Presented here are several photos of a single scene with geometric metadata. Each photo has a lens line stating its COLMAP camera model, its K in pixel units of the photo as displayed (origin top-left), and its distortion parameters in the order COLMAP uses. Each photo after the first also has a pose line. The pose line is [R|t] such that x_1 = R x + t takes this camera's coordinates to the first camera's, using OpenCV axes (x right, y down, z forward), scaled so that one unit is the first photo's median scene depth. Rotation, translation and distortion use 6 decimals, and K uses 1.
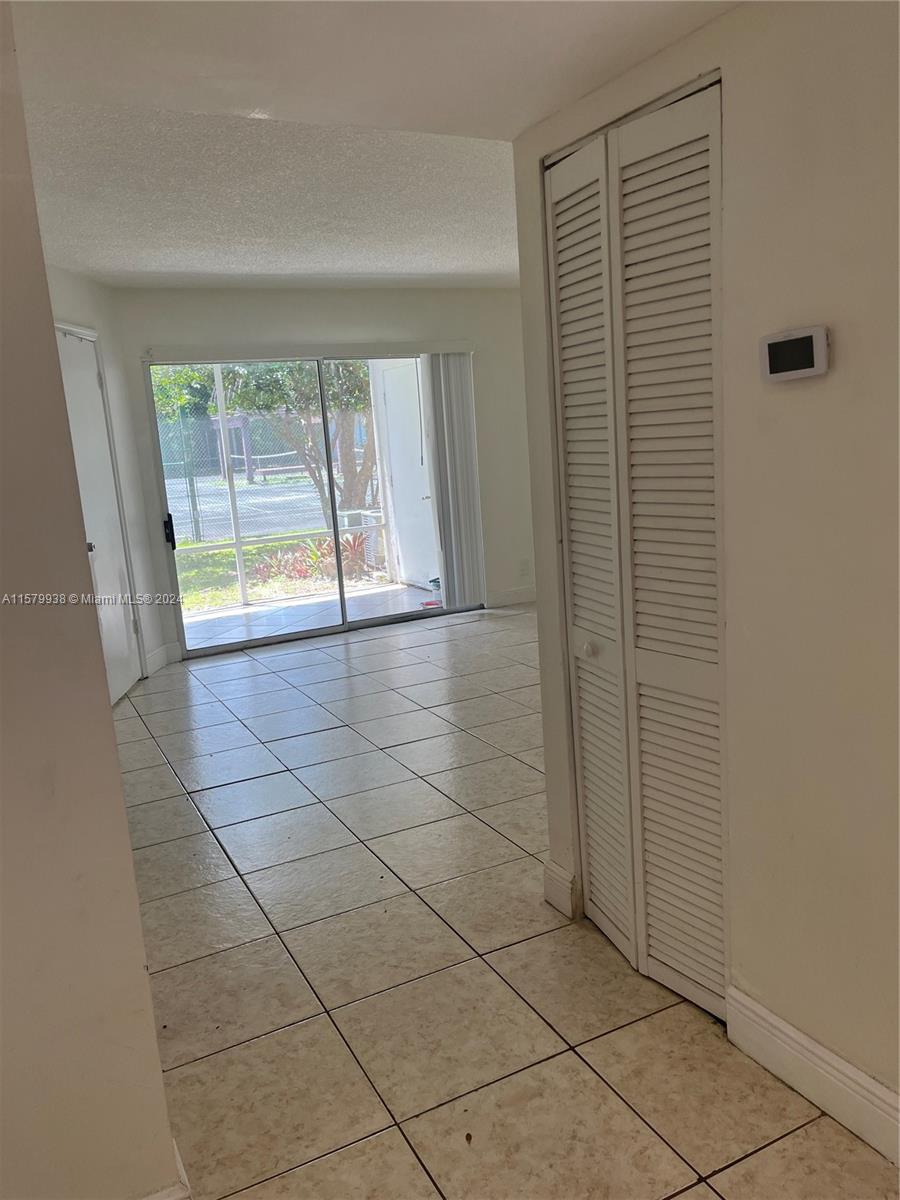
lens RADIAL K [[911.2, 0, 448.1], [0, 911.2, 606.2], [0, 0, 1]] dist [0.049885, -0.064568]
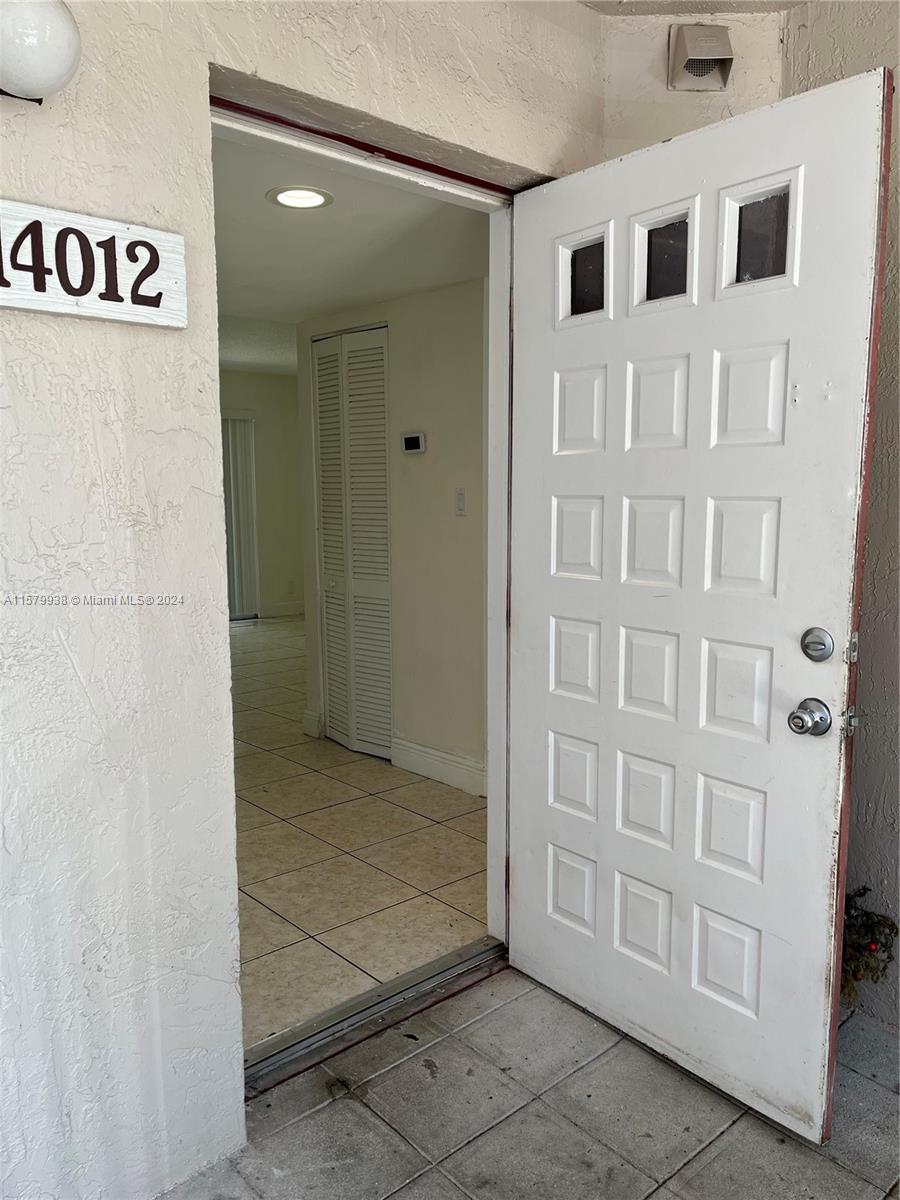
lens RADIAL K [[911.2, 0, 448.0], [0, 911.2, 604.7], [0, 0, 1]] dist [0.049885, -0.064568]
pose [[0.965695, 0.030638, 0.257867, -0.039504], [-0.011944, 0.997205, -0.073752, 0.088886], [-0.259406, 0.068142, 0.963361, -0.356219]]
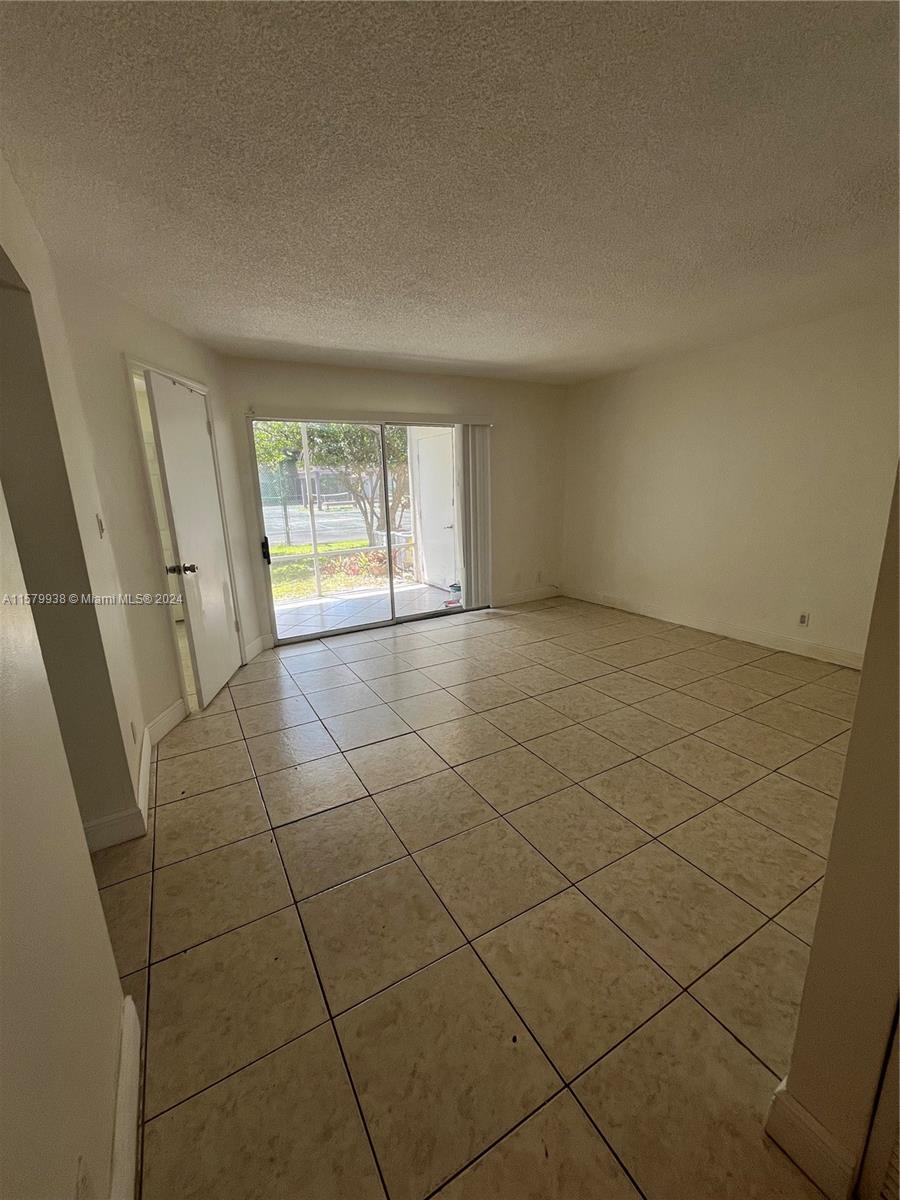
lens RADIAL K [[485.5, 0, 444.0], [0, 485.5, 594.9], [0, 0, 1]] dist [-0.003623, 0.000498]
pose [[0.998599, 0.028312, 0.044708, -0.079088], [-0.029765, 0.999039, 0.032173, -0.047718], [-0.043754, -0.033459, 0.998482, 0.293203]]
